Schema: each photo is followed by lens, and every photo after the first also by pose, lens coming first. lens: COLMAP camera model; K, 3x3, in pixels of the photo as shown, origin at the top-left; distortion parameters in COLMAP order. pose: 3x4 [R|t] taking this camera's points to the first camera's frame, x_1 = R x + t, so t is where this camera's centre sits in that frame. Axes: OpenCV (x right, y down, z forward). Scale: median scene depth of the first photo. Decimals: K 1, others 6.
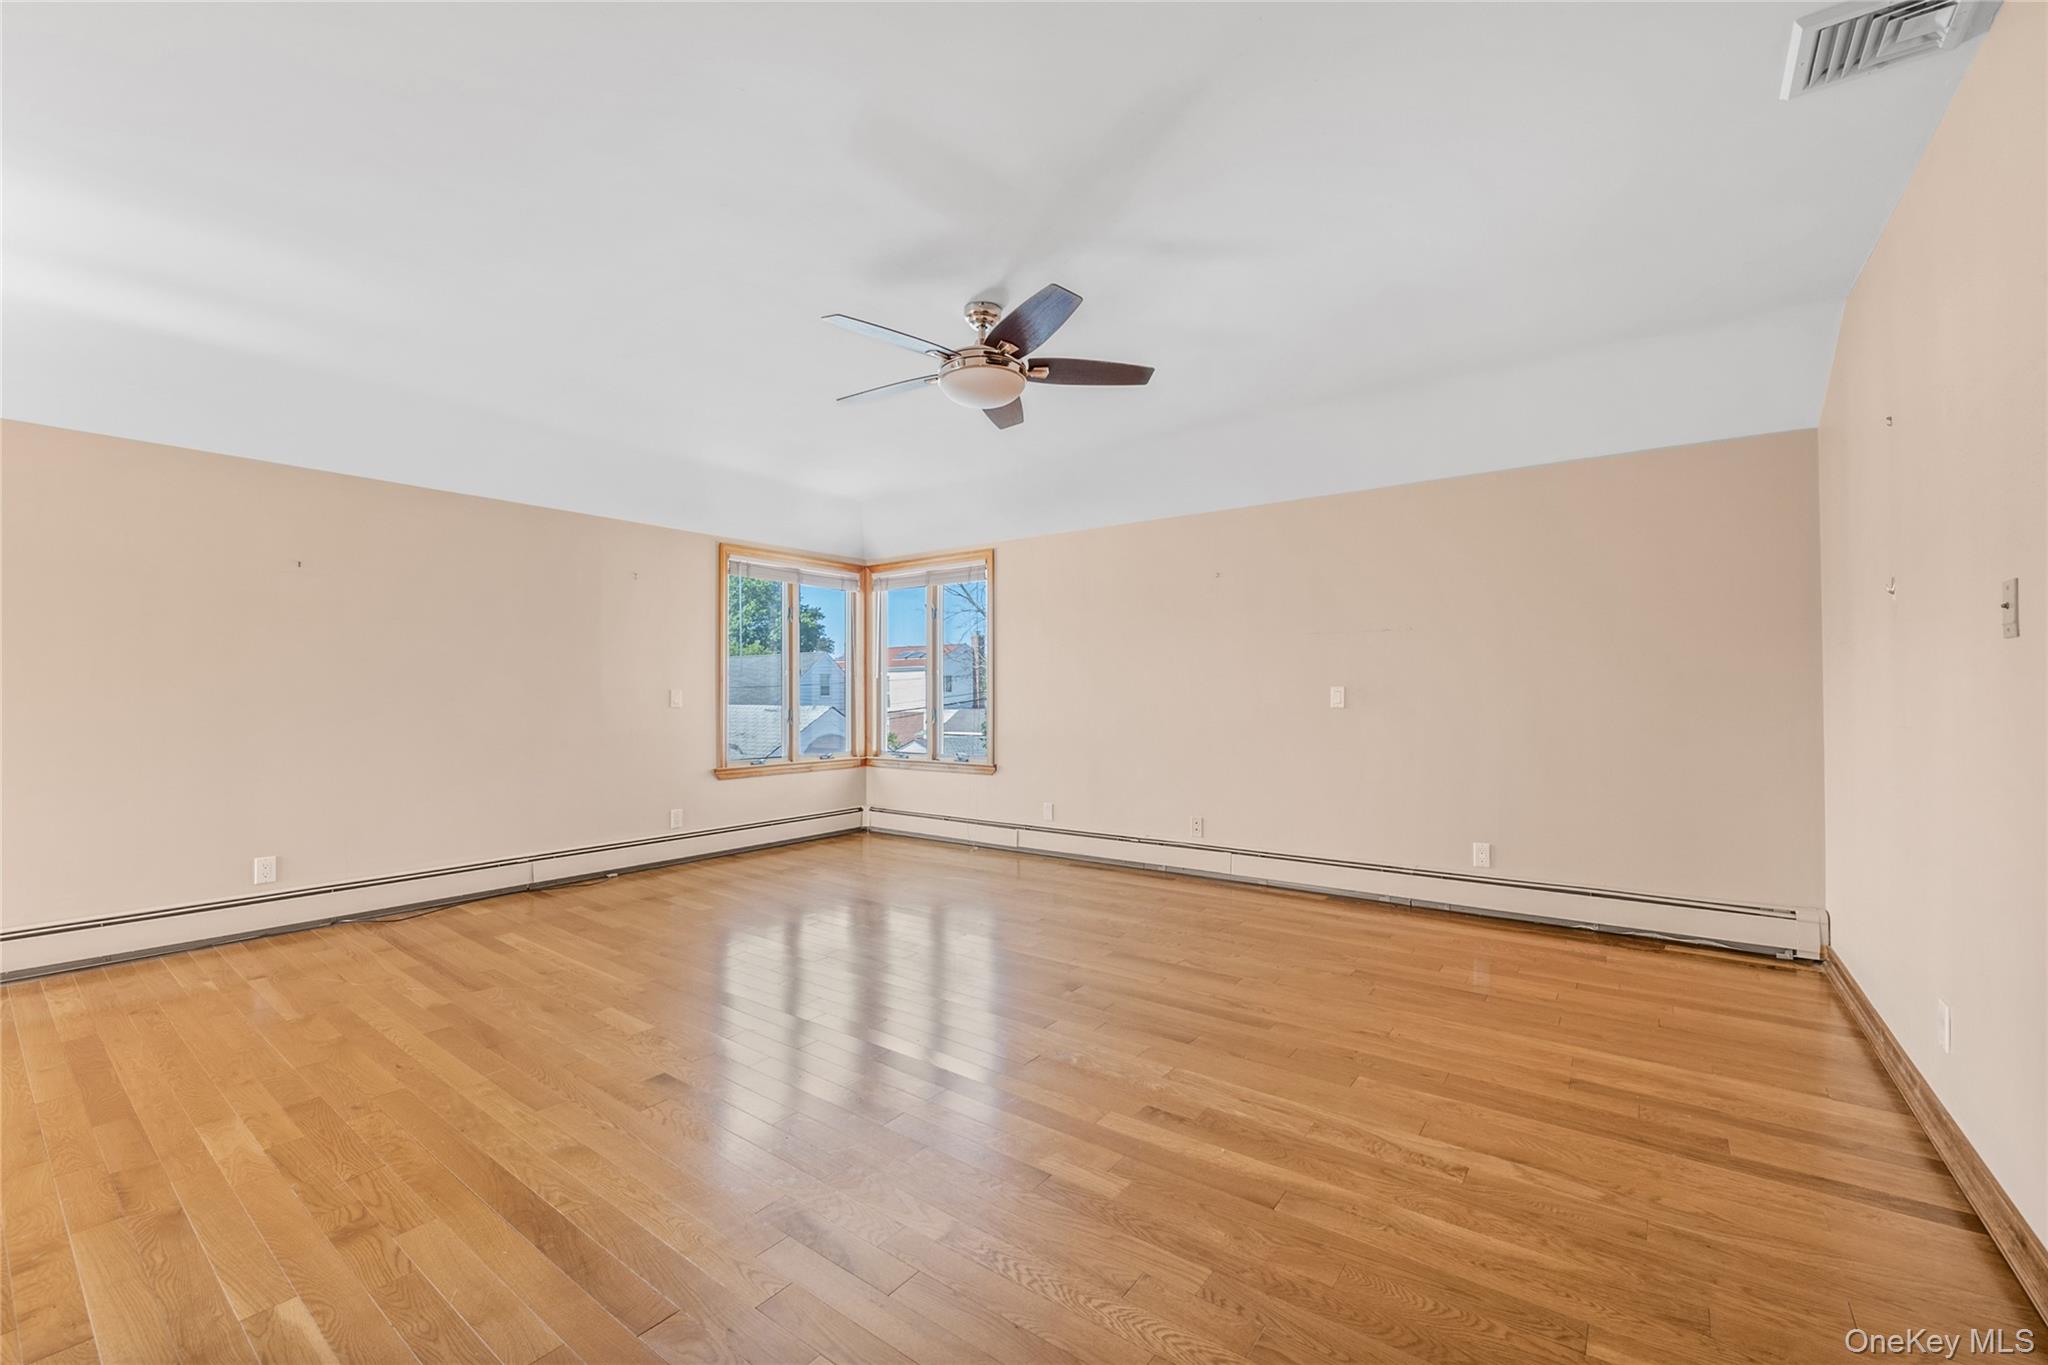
lens RADIAL K [[822.8, 0, 1029.5], [0, 822.8, 683.0], [0, 0, 1]] dist [-0.011043, -0.000596]
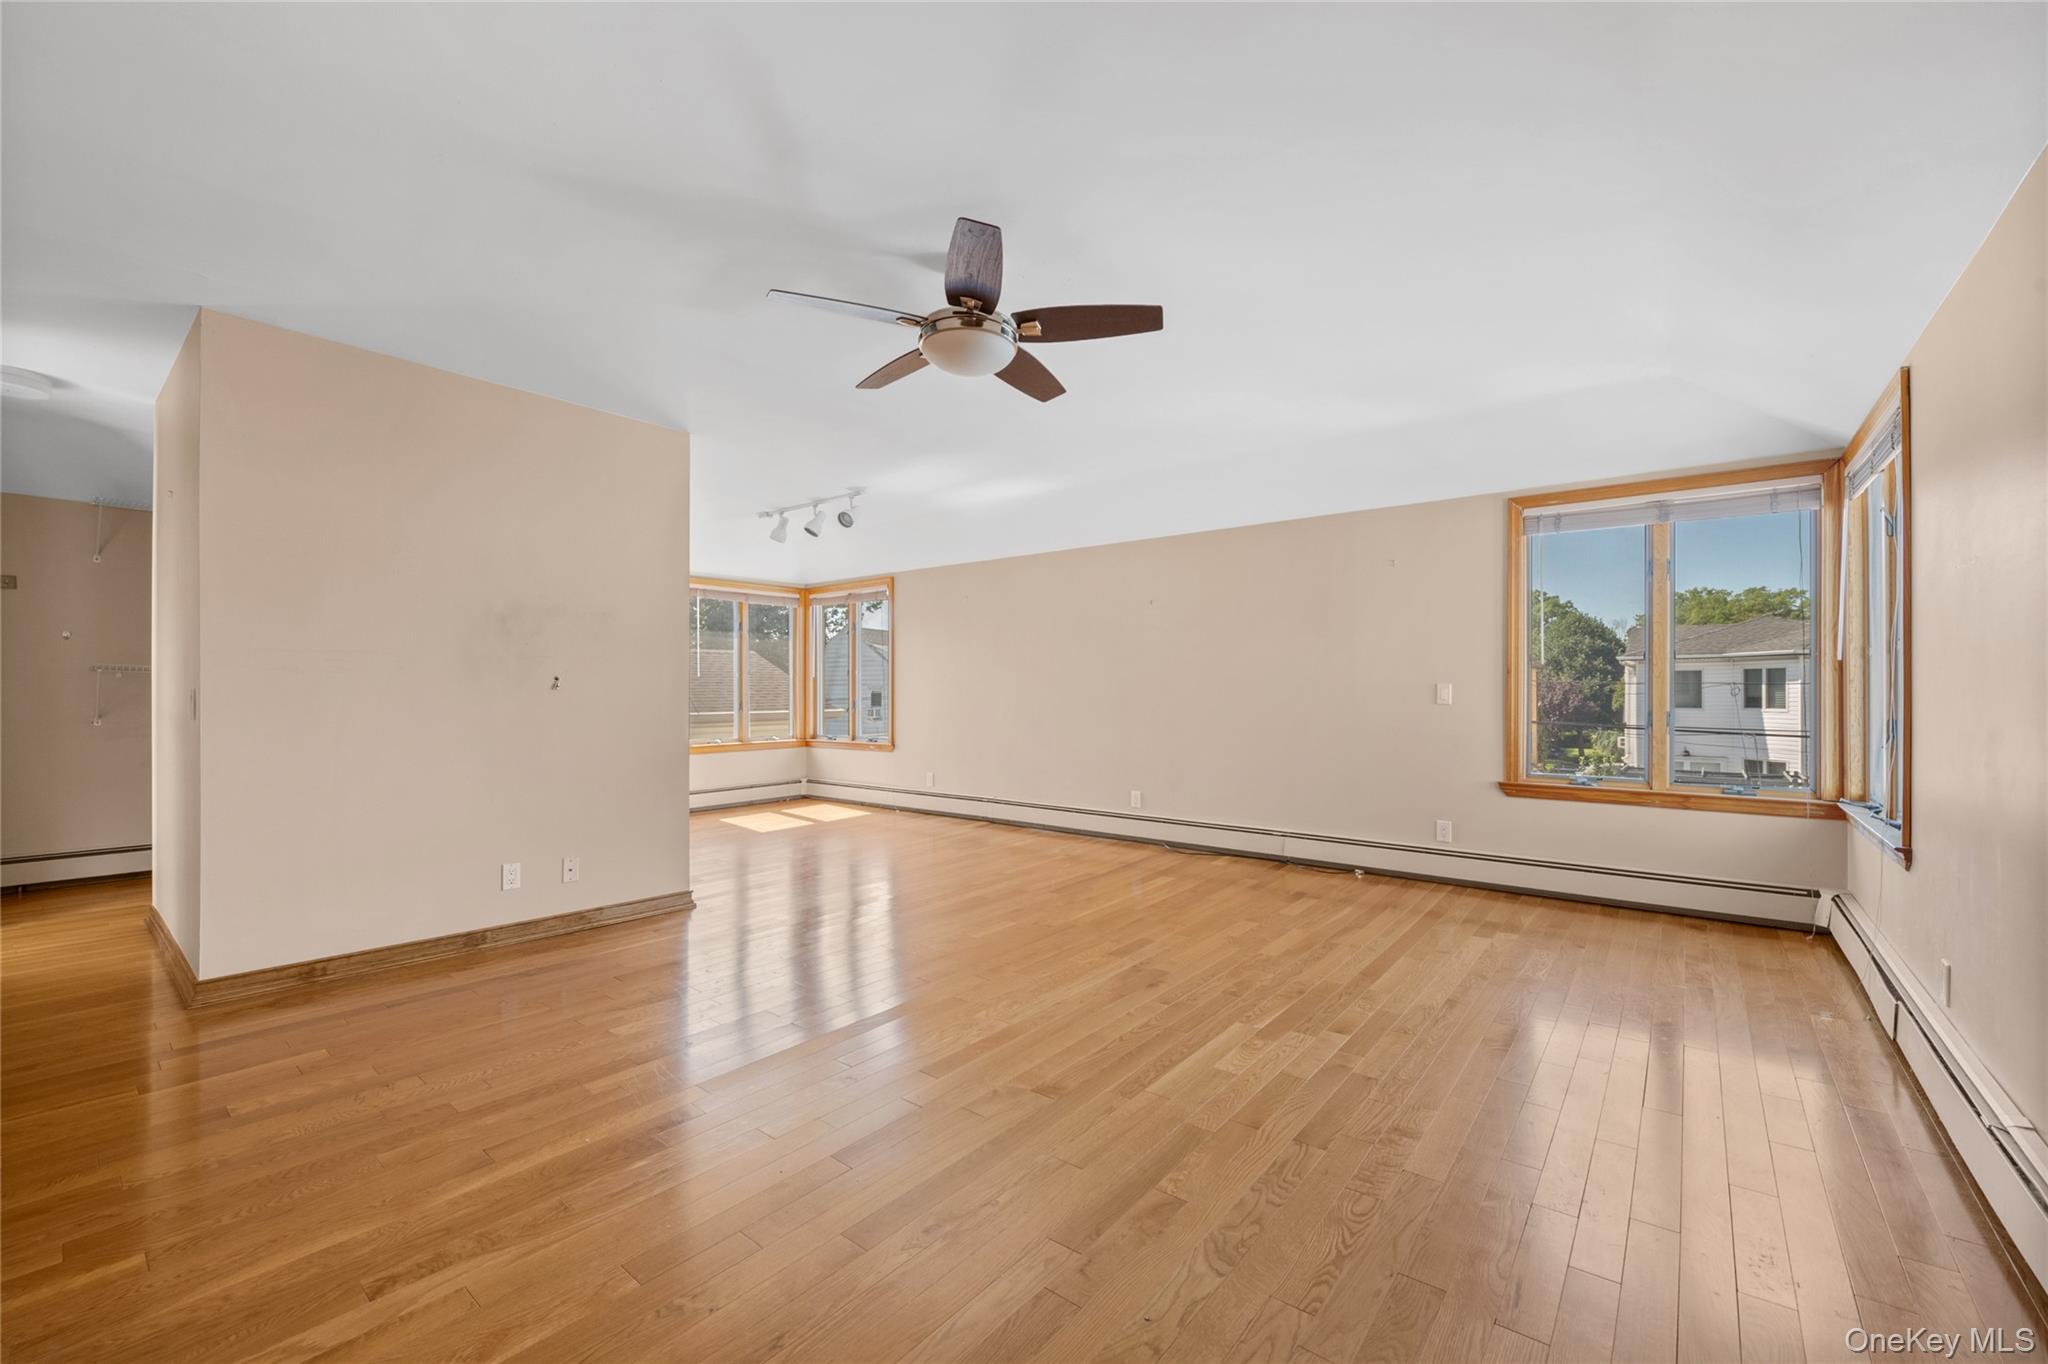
lens RADIAL K [[822.8, 0, 1019.1], [0, 822.8, 686.0], [0, 0, 1]] dist [-0.011043, -0.000596]
pose [[-0.038246, 0.003995, -0.999260, 1.049207], [0.011038, 0.999933, 0.003576, 0.007628], [0.999207, -0.010893, -0.038287, 1.351058]]
